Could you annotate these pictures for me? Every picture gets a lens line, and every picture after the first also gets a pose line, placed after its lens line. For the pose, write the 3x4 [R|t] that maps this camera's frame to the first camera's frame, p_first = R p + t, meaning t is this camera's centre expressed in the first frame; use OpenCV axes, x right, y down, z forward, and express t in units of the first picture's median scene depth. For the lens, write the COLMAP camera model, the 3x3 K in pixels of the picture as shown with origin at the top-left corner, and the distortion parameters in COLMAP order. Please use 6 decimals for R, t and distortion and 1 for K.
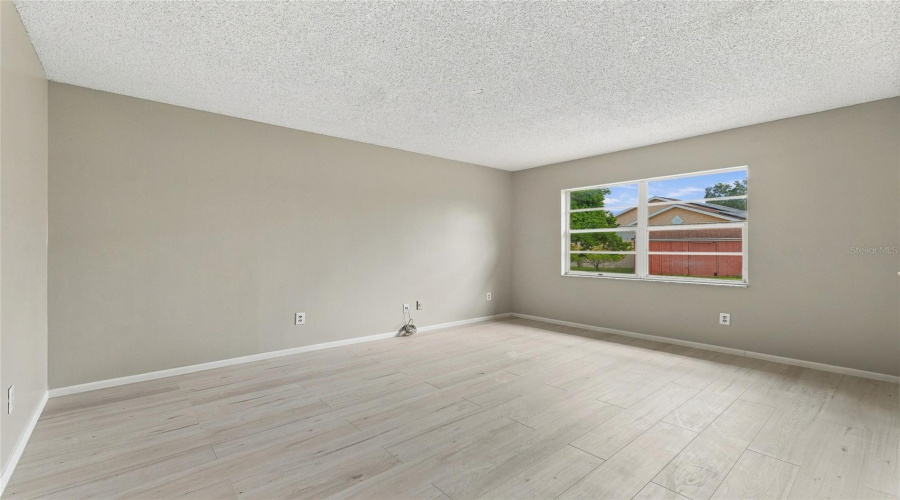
lens RADIAL K [[381.6, 0, 449.8], [0, 381.6, 248.2], [0, 0, 1]] dist [-0.000628, -0.000855]
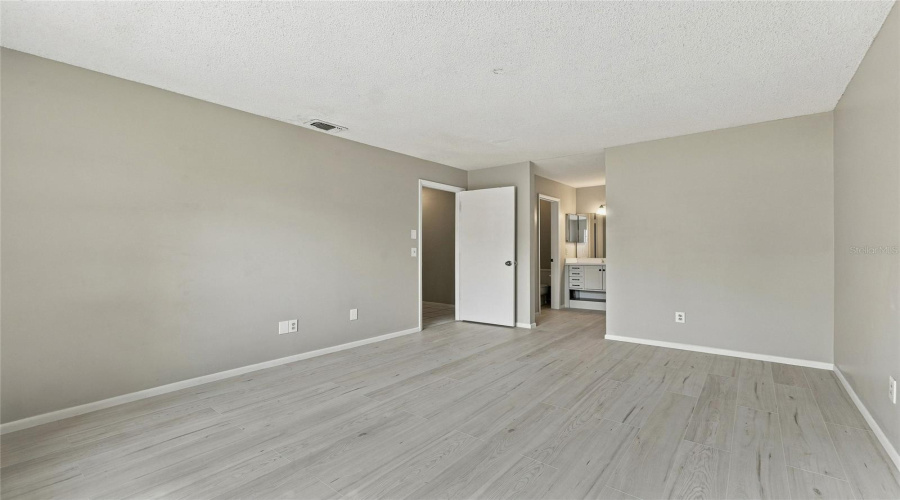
lens RADIAL K [[381.6, 0, 449.8], [0, 381.6, 252.3], [0, 0, 1]] dist [-0.000628, -0.000855]
pose [[-0.981815, 0.005060, -0.189771, 0.382965], [0.003352, 0.999951, 0.009318, -0.001086], [0.189809, 0.008512, -0.981784, 1.960514]]
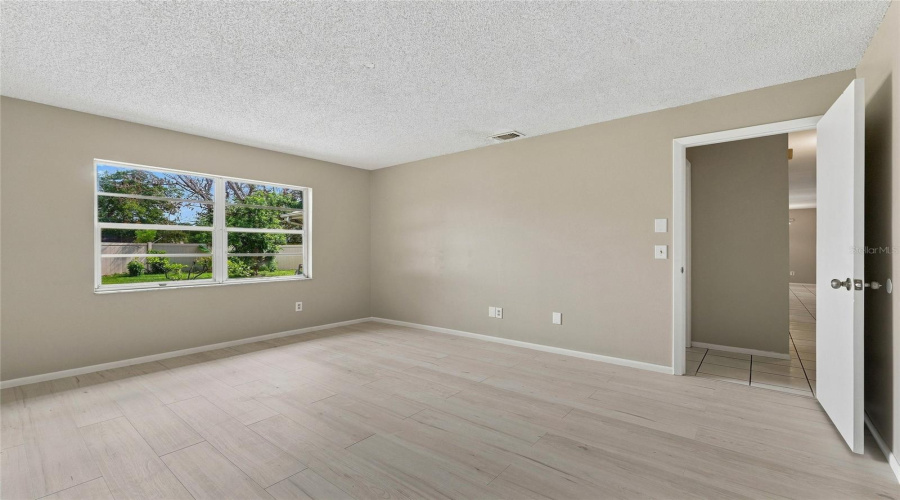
lens RADIAL K [[381.6, 0, 453.3], [0, 381.6, 248.5], [0, 0, 1]] dist [-0.000628, -0.000855]
pose [[-0.179628, 0.004572, 0.983724, -0.845921], [0.005153, 0.999980, -0.003707, 0.003915], [-0.983721, 0.004403, -0.179648, 1.034559]]
